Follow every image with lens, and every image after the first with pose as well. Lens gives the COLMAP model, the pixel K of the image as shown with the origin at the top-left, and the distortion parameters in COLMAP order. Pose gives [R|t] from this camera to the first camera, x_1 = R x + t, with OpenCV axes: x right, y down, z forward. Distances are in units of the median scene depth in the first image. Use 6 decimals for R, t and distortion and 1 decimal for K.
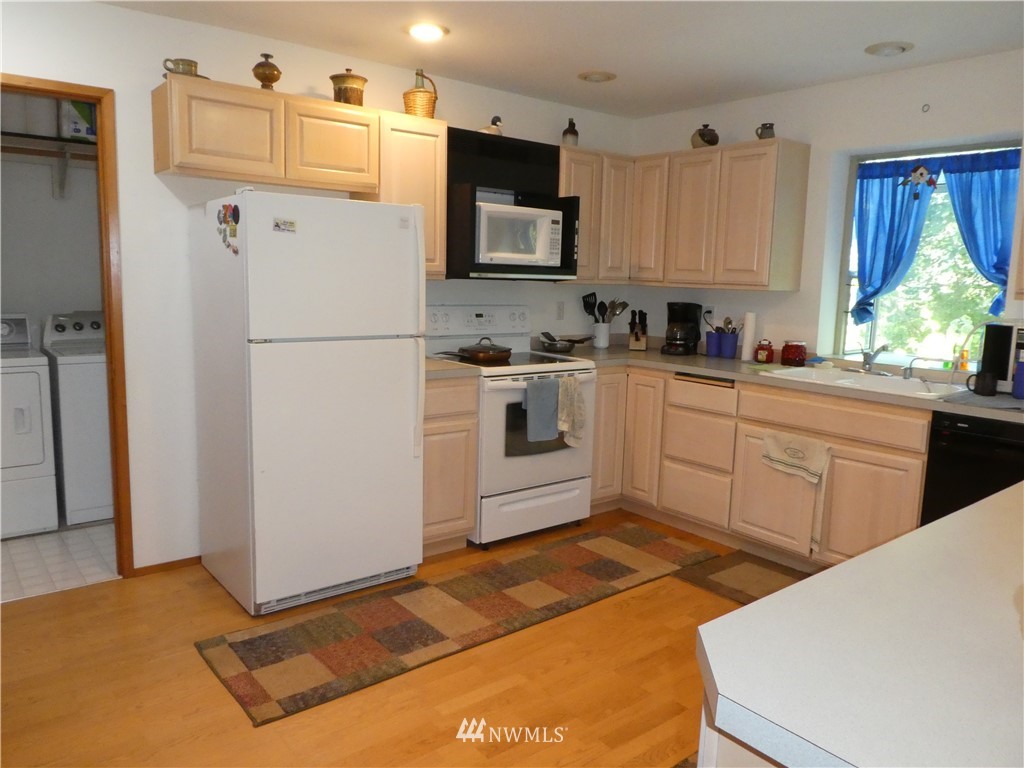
lens RADIAL K [[730.9, 0, 512.0], [0, 730.9, 384.0], [0, 0, 1]] dist [-0.048526, 0.009092]
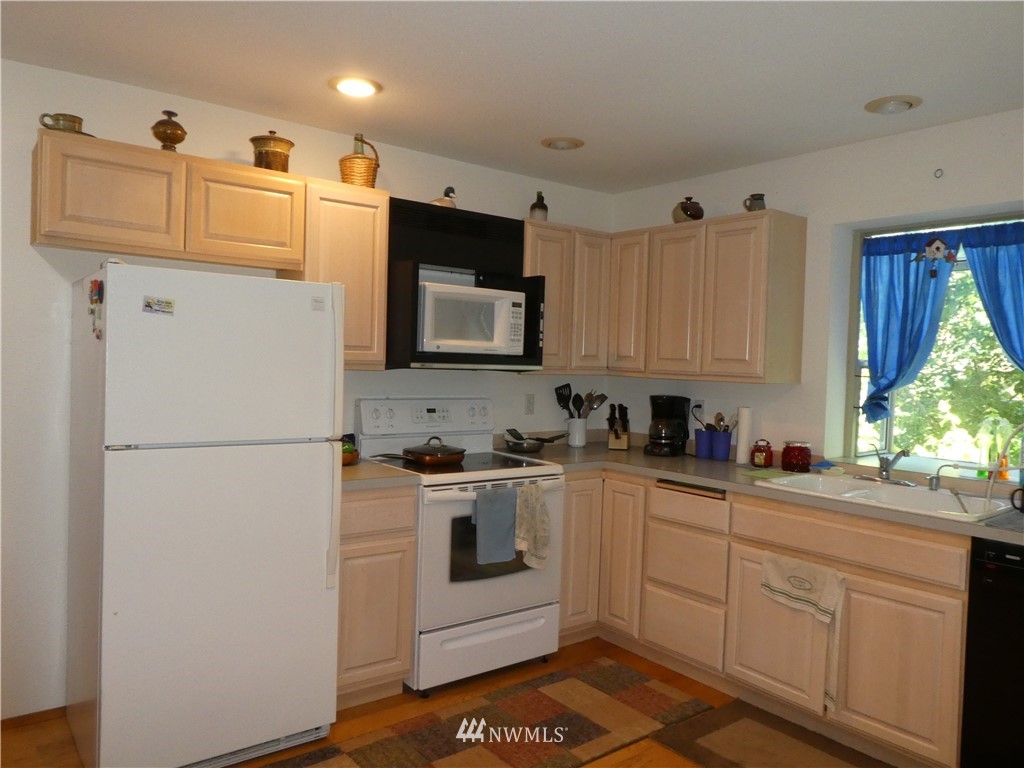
lens RADIAL K [[736.3, 0, 512.0], [0, 736.3, 384.0], [0, 0, 1]] dist [-0.035702, 0.003081]
pose [[0.999939, 0.003724, -0.010400, 0.067840], [-0.004900, 0.993292, -0.115531, -0.027580], [0.009900, 0.115575, 0.993249, 0.143957]]
